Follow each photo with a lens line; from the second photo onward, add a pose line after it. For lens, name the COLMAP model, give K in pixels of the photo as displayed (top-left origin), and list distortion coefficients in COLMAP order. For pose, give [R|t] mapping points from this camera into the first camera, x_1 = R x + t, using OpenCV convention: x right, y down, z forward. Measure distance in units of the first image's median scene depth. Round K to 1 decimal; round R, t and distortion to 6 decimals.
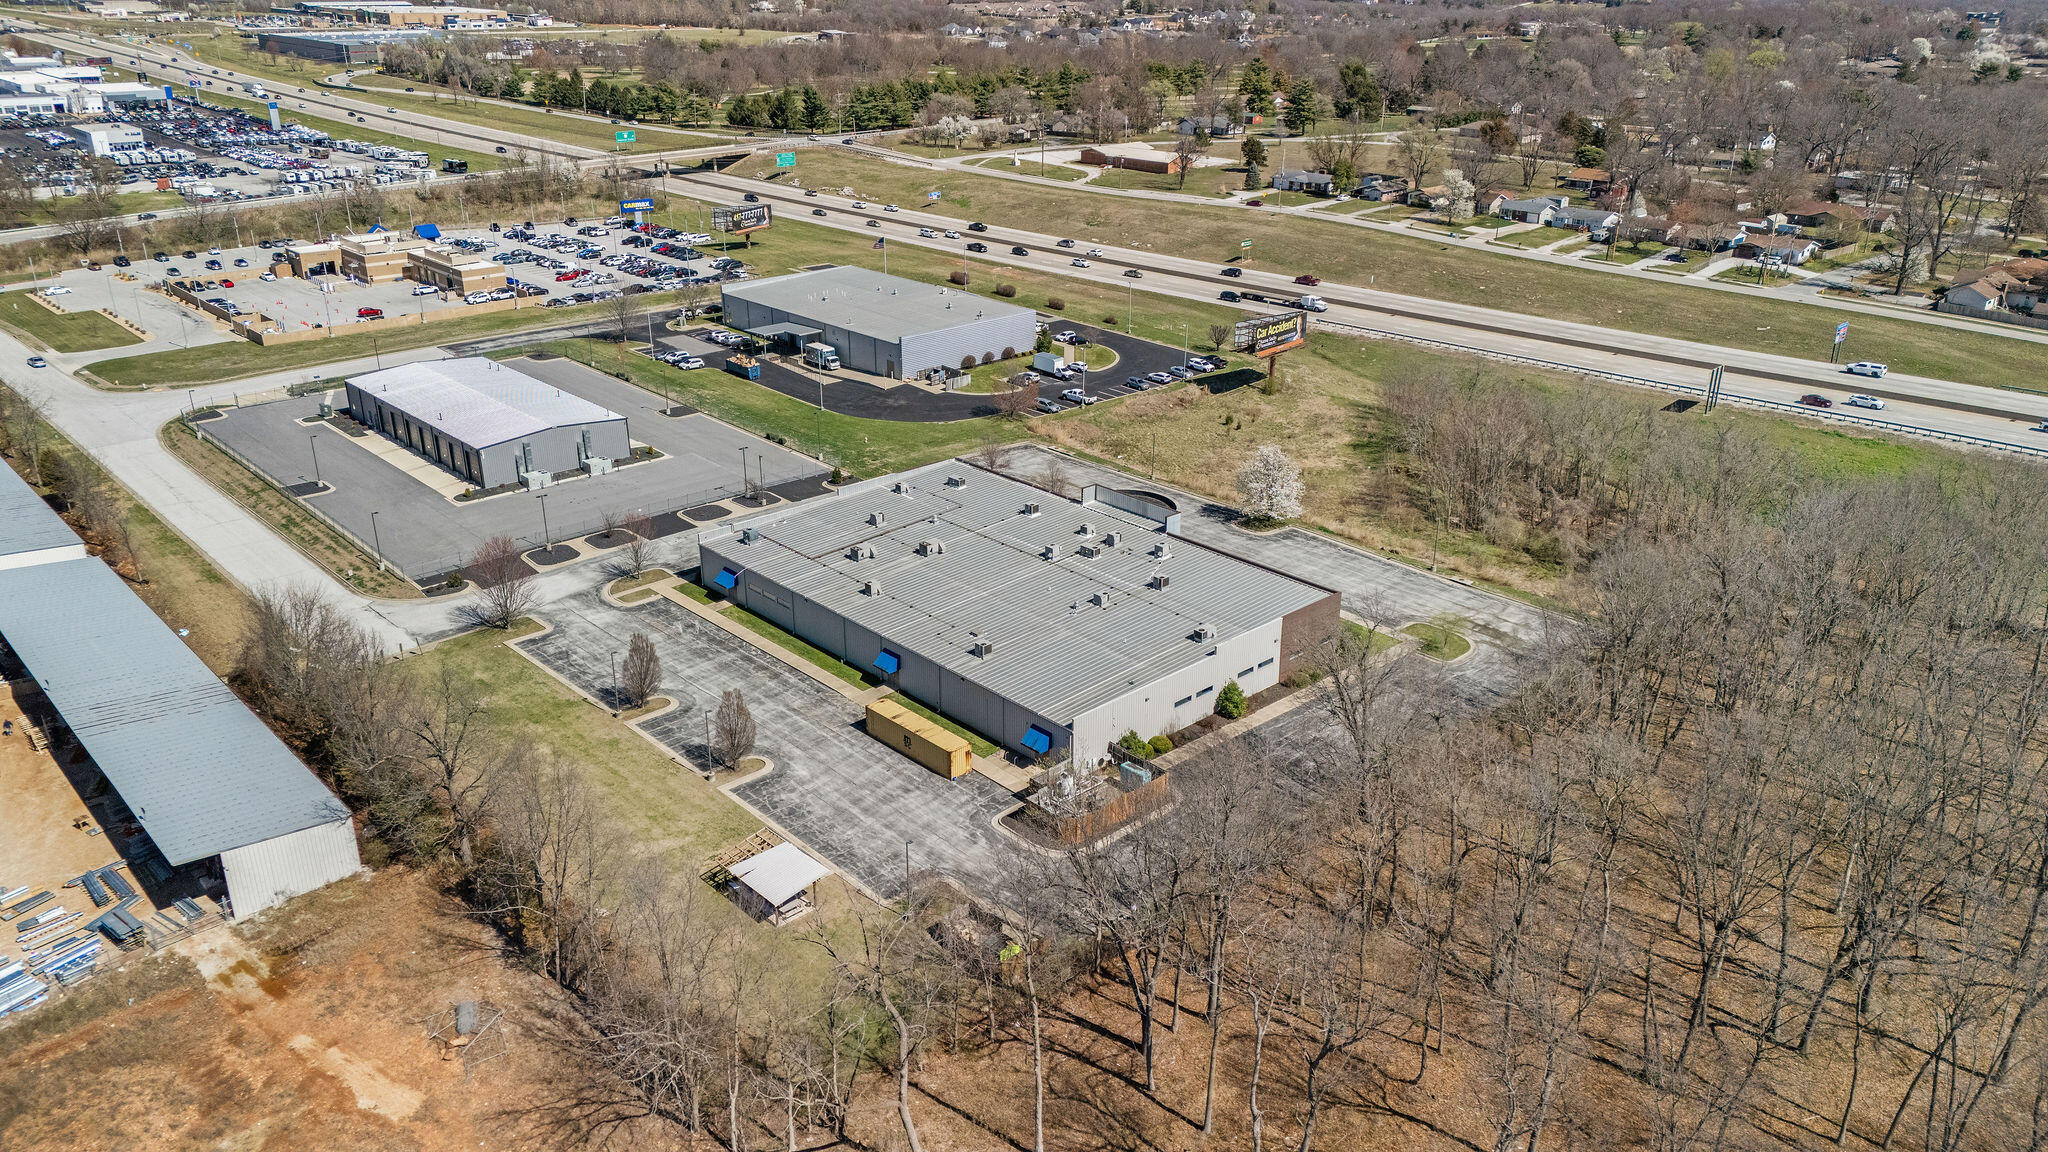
lens RADIAL K [[1492.4, 0, 1021.2], [0, 1492.4, 565.2], [0, 0, 1]] dist [0.090593, -0.097445]
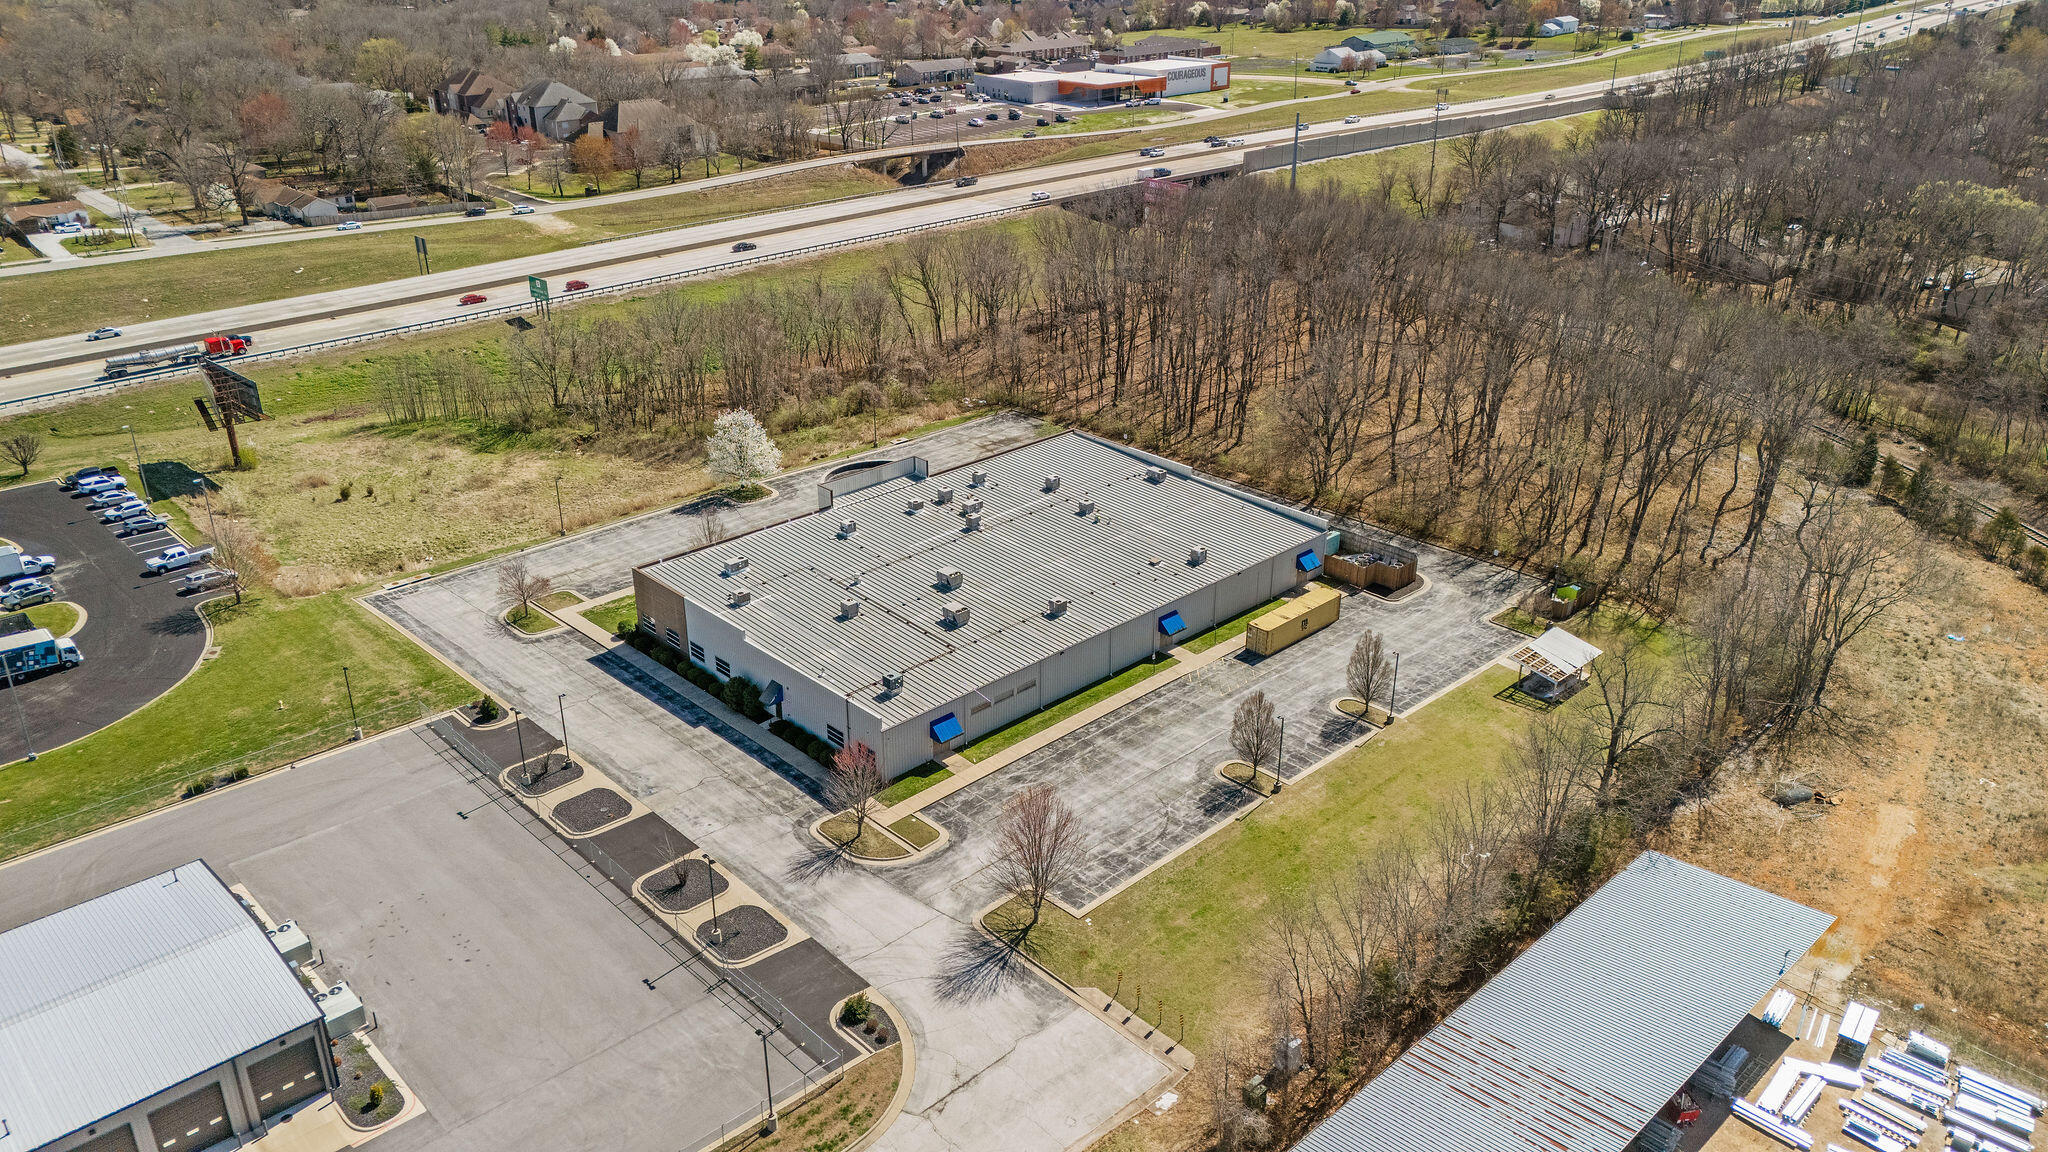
lens RADIAL K [[1492.4, 0, 1021.2], [0, 1492.4, 565.2], [0, 0, 1]] dist [0.090593, -0.097445]
pose [[-0.016247, -0.408101, 0.912792, -0.728729], [0.379928, 0.841920, 0.383177, -0.285659], [-0.924873, 0.353021, 0.141371, 0.719443]]
